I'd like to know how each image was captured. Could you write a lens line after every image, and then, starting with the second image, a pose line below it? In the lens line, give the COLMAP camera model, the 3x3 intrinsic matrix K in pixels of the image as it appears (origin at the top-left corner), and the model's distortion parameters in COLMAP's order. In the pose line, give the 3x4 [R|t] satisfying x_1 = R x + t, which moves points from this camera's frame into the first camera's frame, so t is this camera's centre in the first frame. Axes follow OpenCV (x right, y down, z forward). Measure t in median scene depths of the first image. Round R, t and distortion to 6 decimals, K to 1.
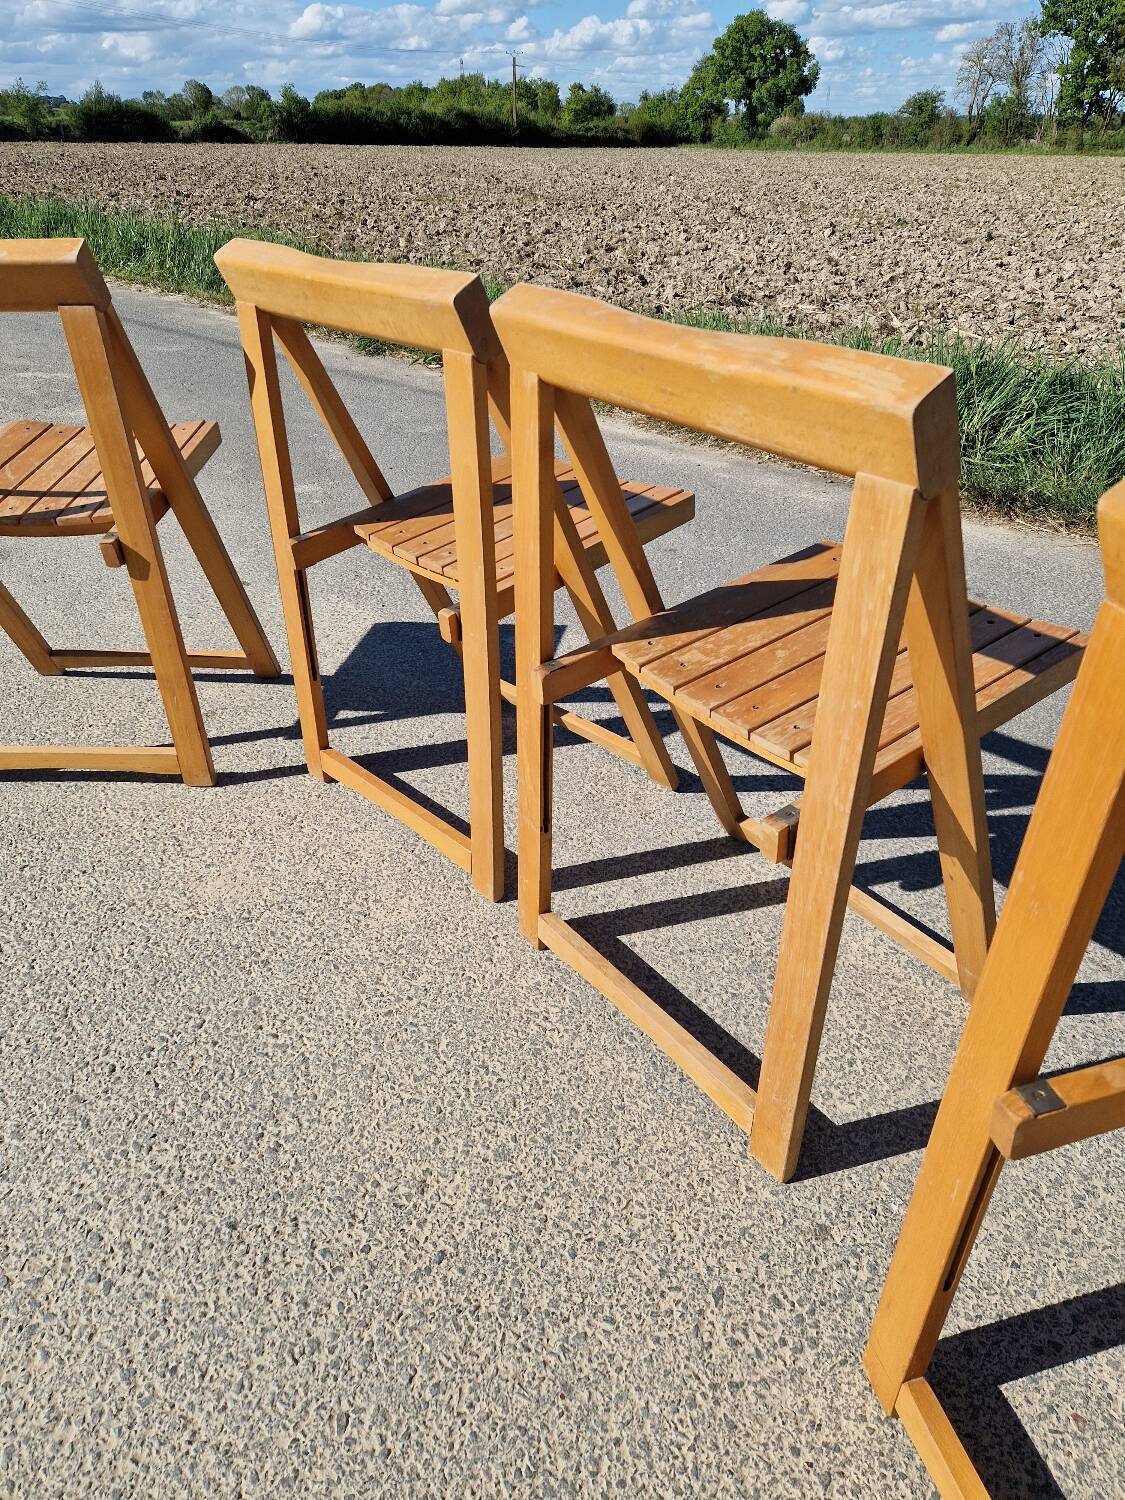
lens RADIAL K [[1001.1, 0, 563.3], [0, 1001.1, 740.5], [0, 0, 1]] dist [0.062502, -0.052738]
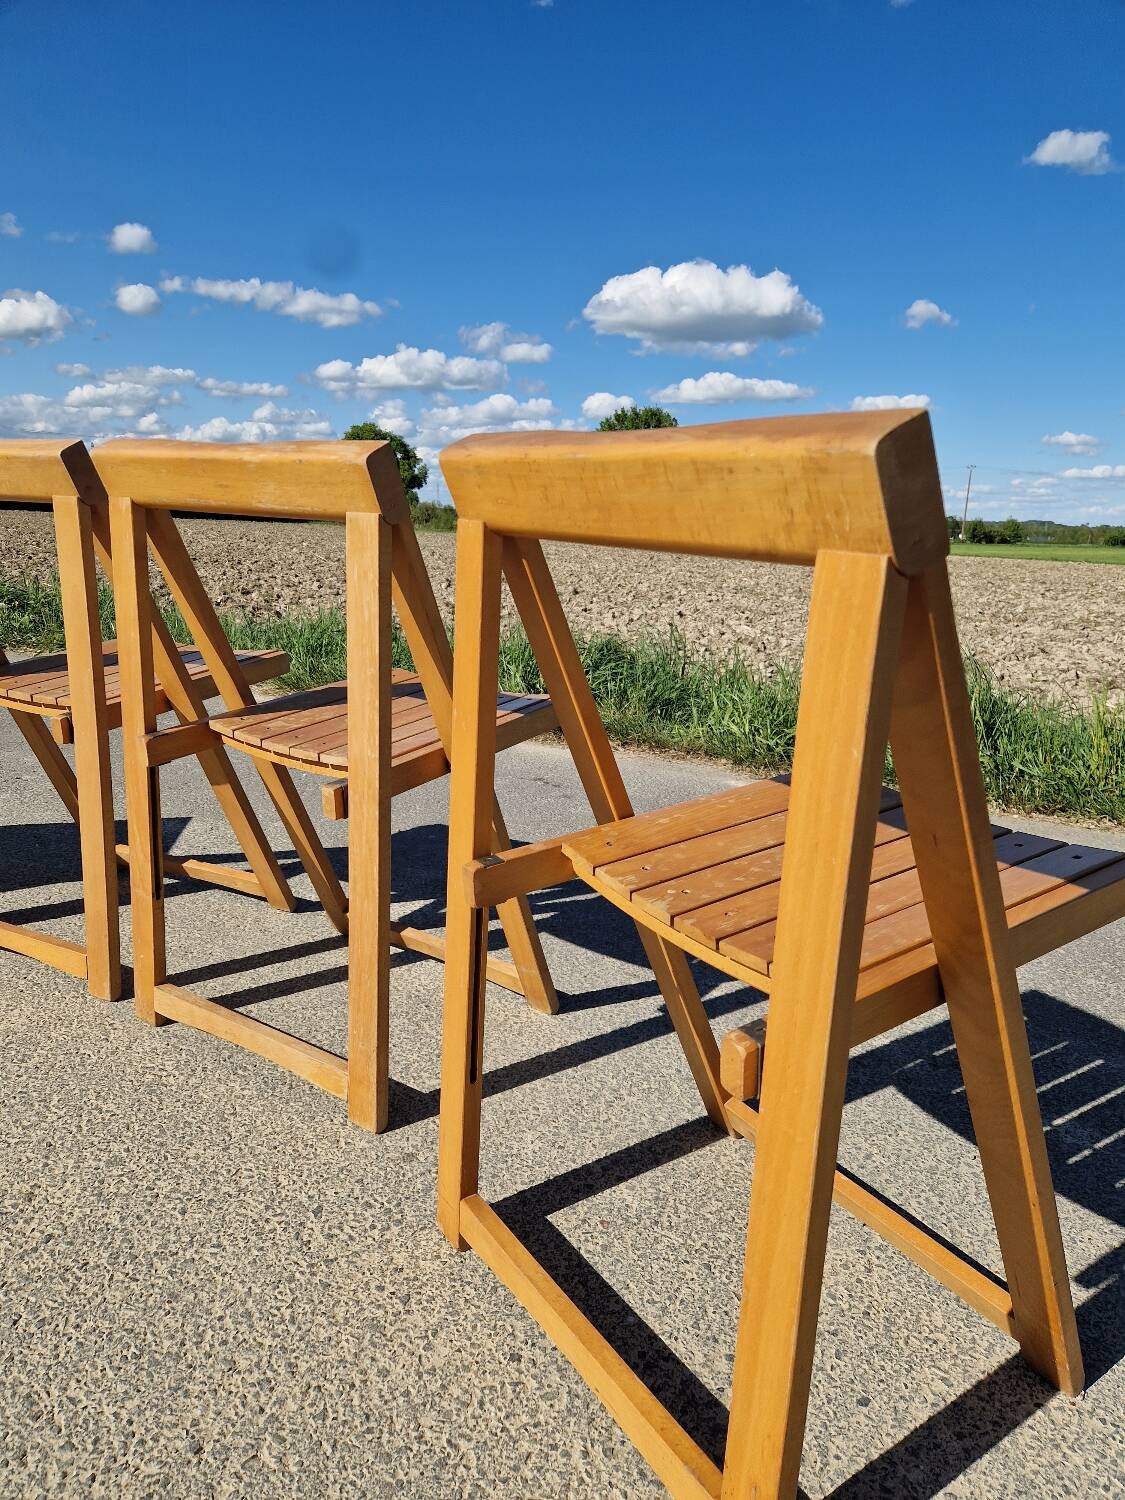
lens RADIAL K [[1001.1, 0, 561.2], [0, 1001.1, 760.9], [0, 0, 1]] dist [0.062502, -0.052738]
pose [[0.943957, -0.043639, 0.327170, 0.029064], [0.138584, 0.952019, -0.272862, 0.201490], [-0.299565, 0.302910, 0.904713, -0.135398]]
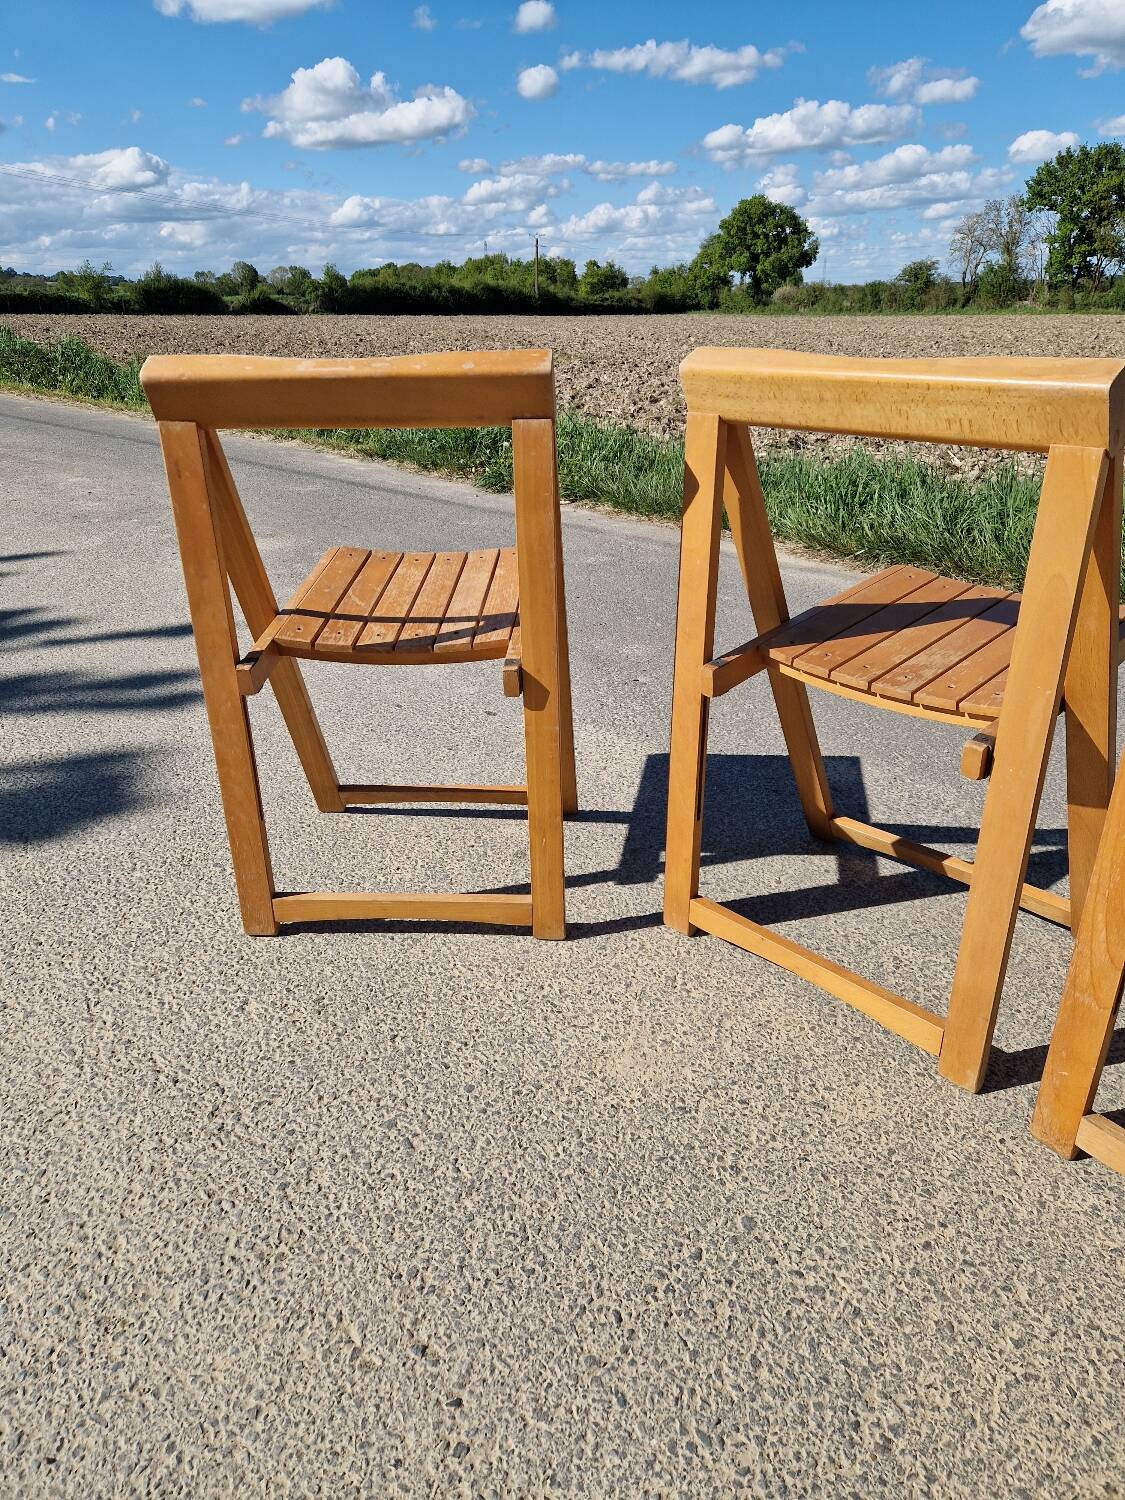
lens RADIAL K [[1001.1, 0, 551.0], [0, 1001.1, 721.3], [0, 0, 1]] dist [0.062502, -0.052738]
pose [[0.999634, -0.001096, -0.027045, -0.285389], [-0.002861, 0.989304, -0.145839, -0.013469], [0.026916, 0.145863, 0.988939, 0.085382]]
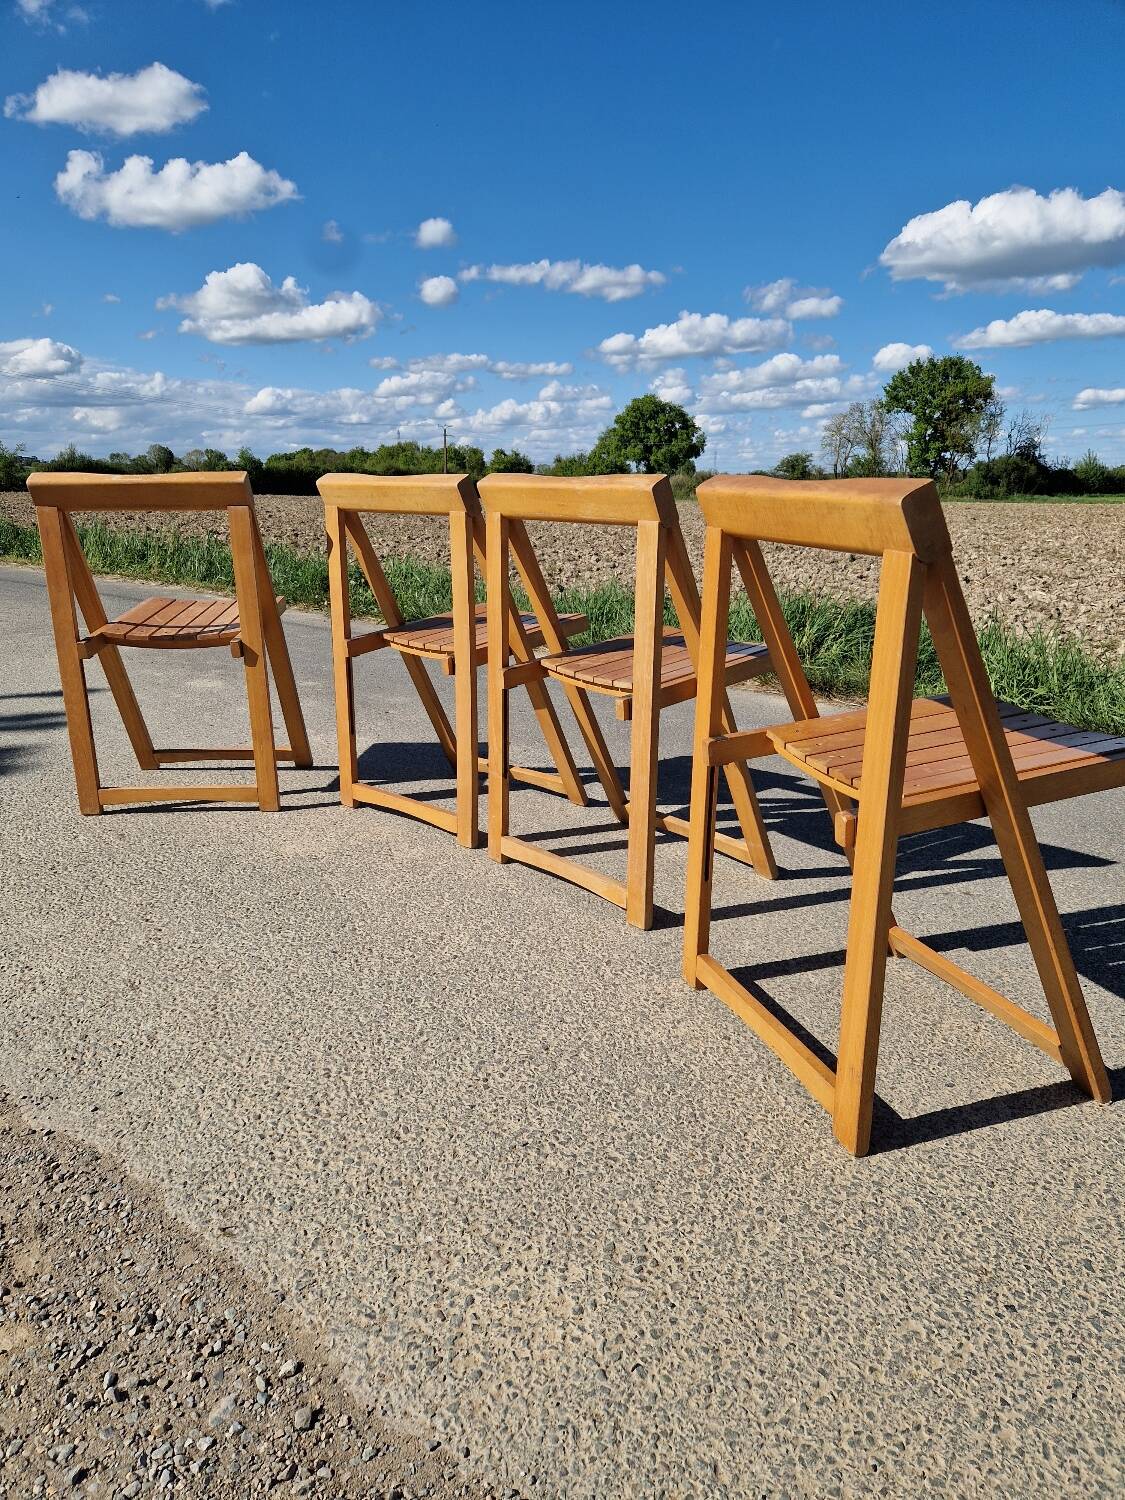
lens RADIAL K [[1001.1, 0, 555.5], [0, 1001.1, 763.3], [0, 0, 1]] dist [0.062502, -0.052738]
pose [[0.997874, -0.019122, 0.062301, -0.024012], [0.035113, 0.963111, -0.266805, 0.332571], [-0.054901, 0.268426, 0.961735, -0.411439]]
